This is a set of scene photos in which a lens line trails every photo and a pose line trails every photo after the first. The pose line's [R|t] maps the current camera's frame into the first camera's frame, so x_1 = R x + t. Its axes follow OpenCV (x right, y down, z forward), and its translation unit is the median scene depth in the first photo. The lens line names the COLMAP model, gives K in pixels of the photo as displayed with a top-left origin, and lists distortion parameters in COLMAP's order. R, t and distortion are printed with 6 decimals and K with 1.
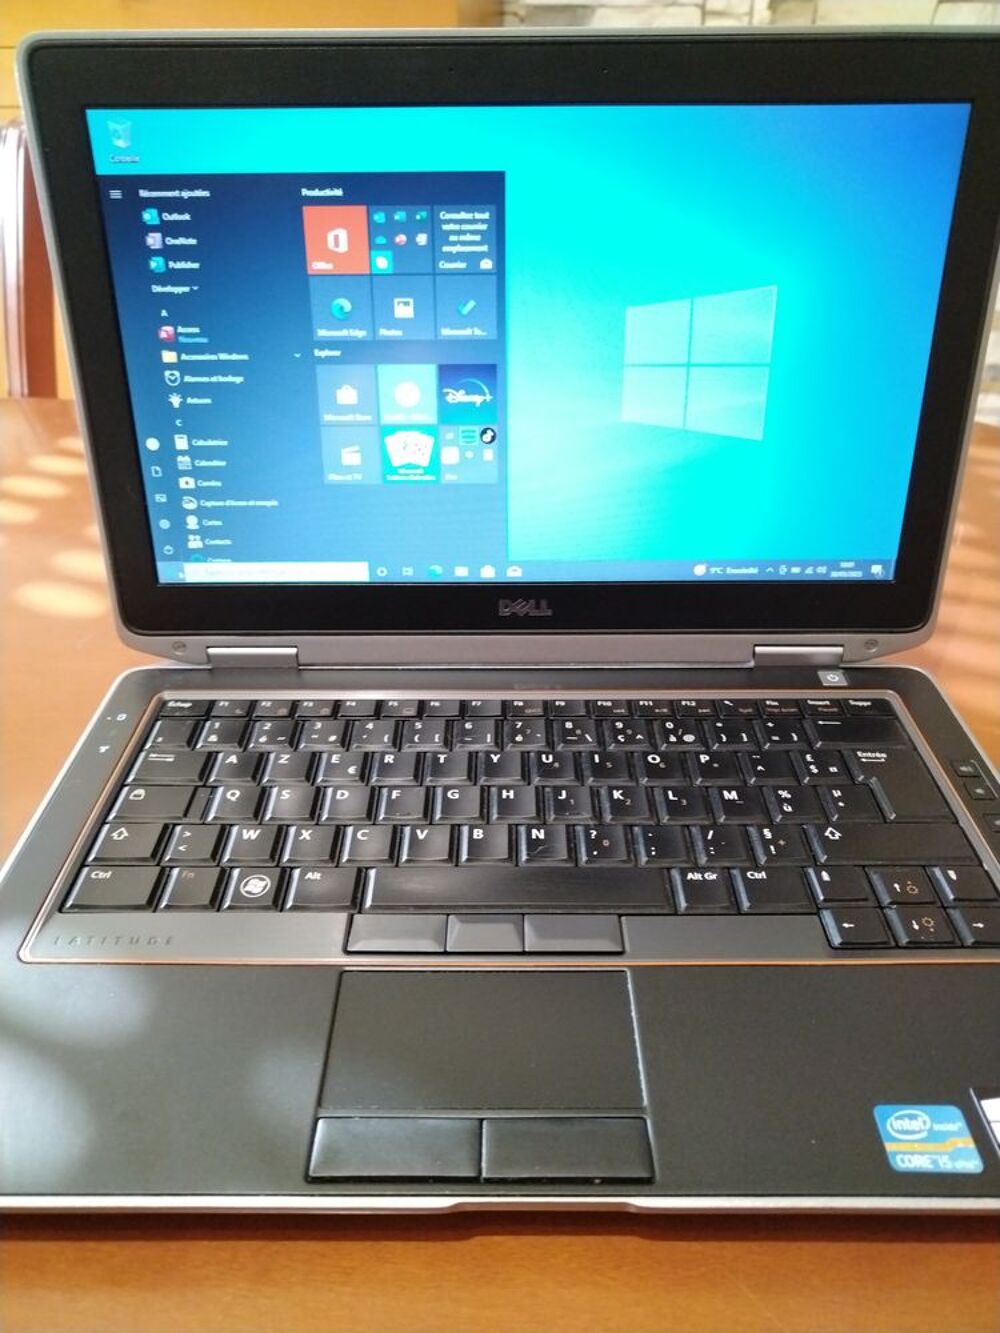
lens RADIAL K [[939.1, 0, 500.2], [0, 939.1, 641.3], [0, 0, 1]] dist [-0.008571, 0.003306]
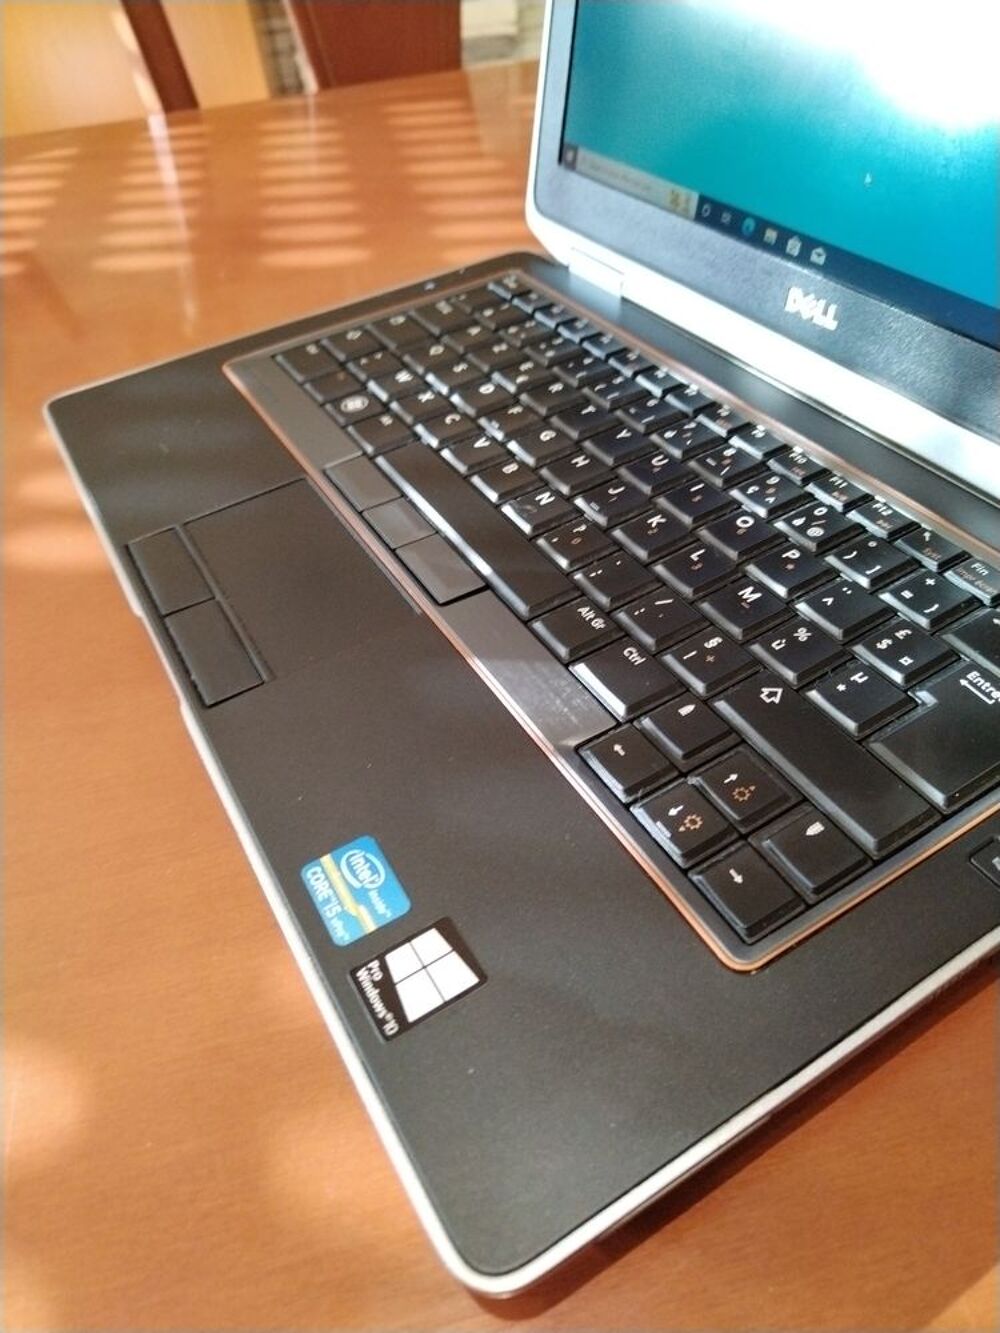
lens RADIAL K [[939.1, 0, 500.2], [0, 939.1, 641.3], [0, 0, 1]] dist [-0.008571, 0.003306]
pose [[0.510090, 0.565774, -0.647849, 0.589146], [-0.394684, 0.823191, 0.408143, -0.027021], [0.764220, 0.047505, 0.643204, 0.345673]]
